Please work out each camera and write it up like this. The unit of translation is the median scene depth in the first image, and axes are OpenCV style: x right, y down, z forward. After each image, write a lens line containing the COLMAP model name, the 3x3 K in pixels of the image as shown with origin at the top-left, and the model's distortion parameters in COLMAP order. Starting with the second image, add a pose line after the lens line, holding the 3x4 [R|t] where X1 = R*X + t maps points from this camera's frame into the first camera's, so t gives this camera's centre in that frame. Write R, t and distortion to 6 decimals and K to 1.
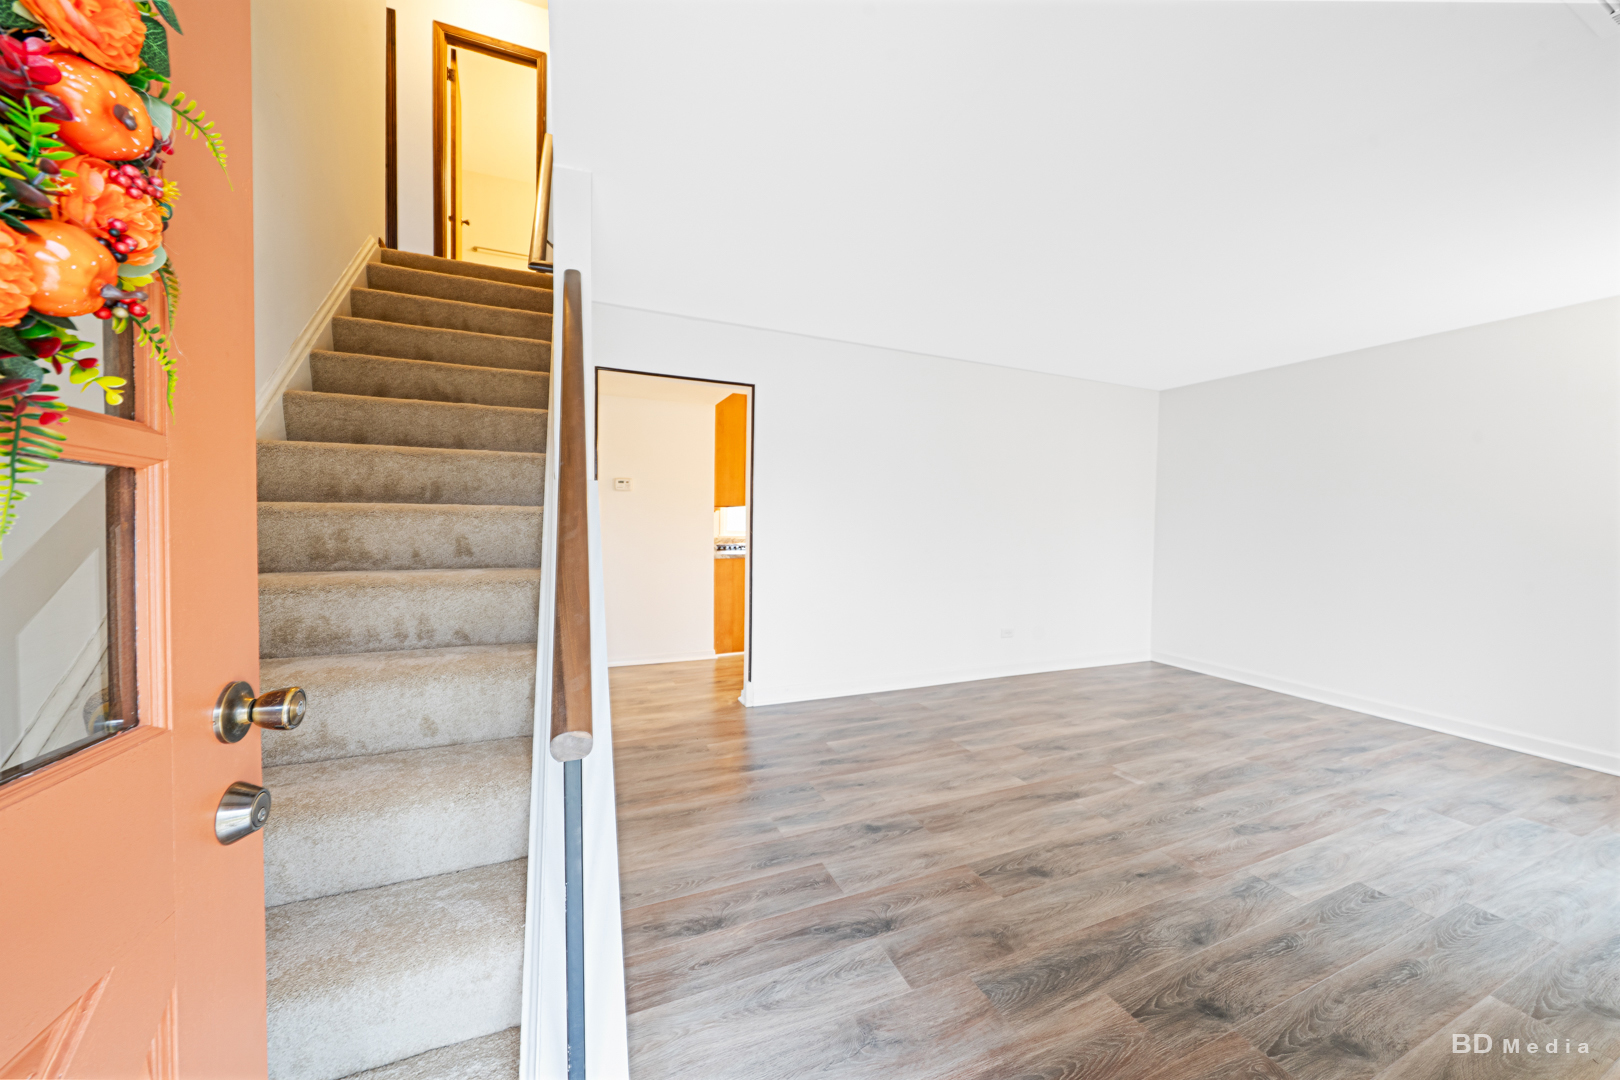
lens RADIAL K [[560.3, 0, 801.2], [0, 560.3, 543.1], [0, 0, 1]] dist [-0.001715, -0.000124]
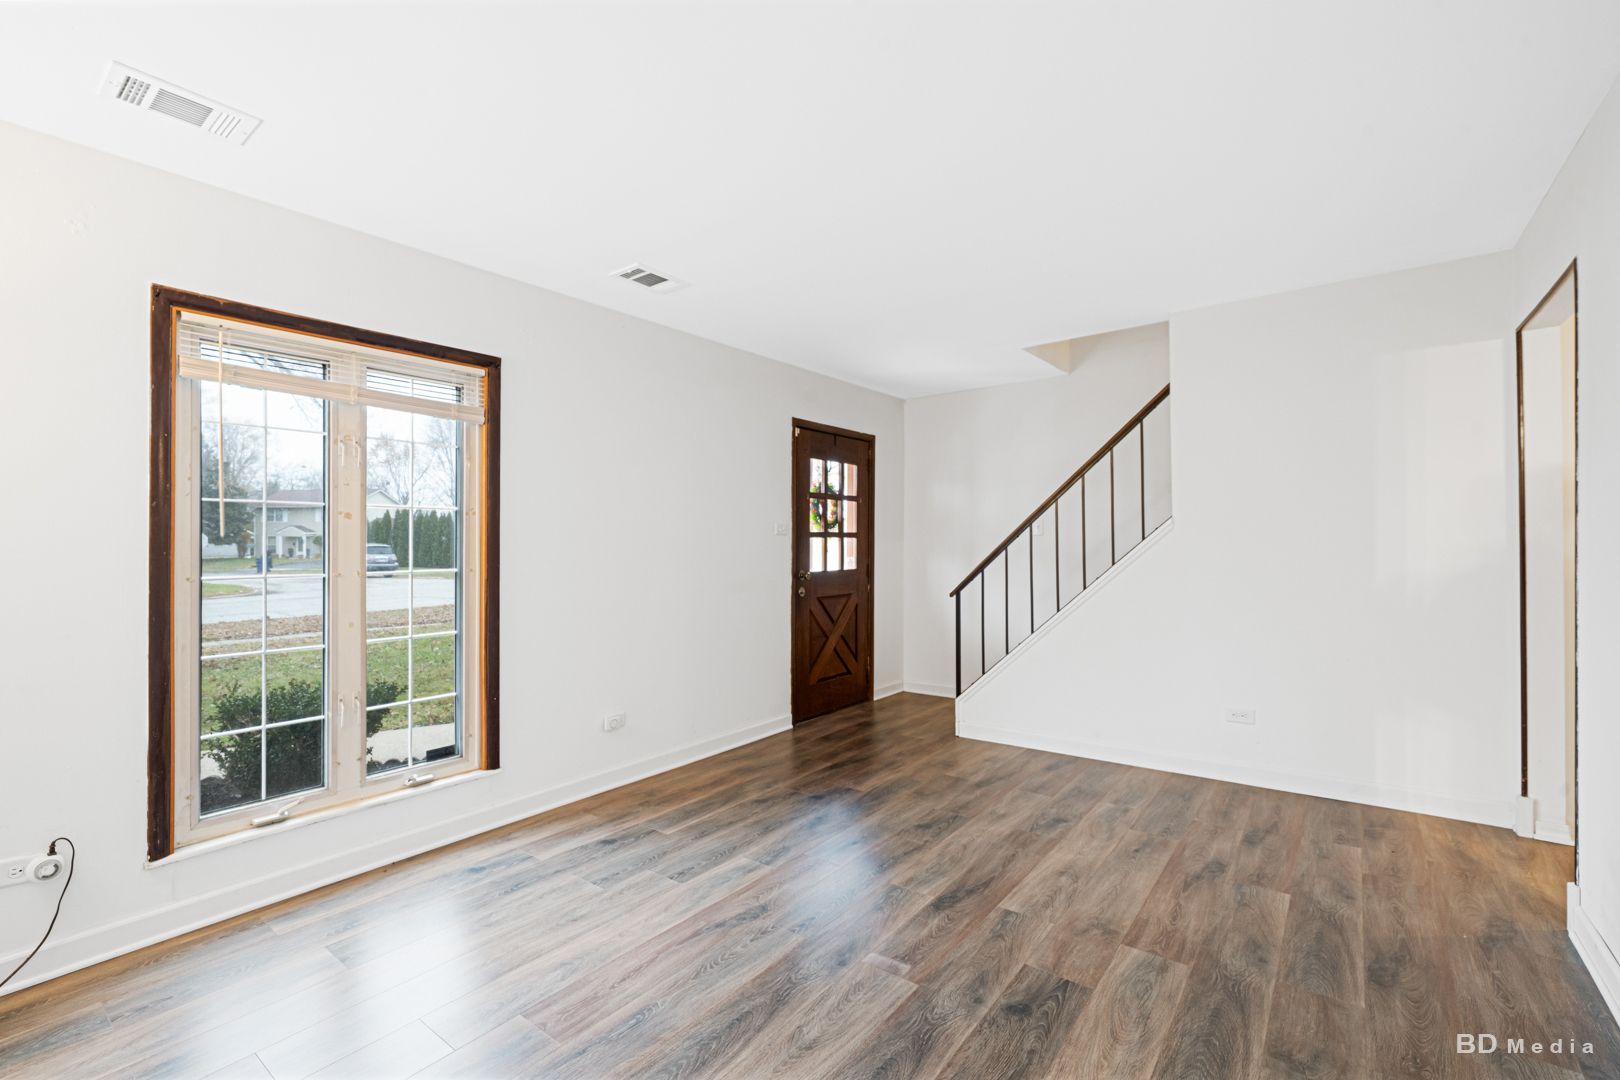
lens RADIAL K [[723.9, 0, 810.4], [0, 723.9, 535.0], [0, 0, 1]] dist [-0.000077, 0.000037]
pose [[-0.861103, -0.015247, -0.508201, 1.225427], [-0.027176, 0.999502, 0.016060, -0.061104], [0.507703, 0.027640, -0.861088, 1.870488]]
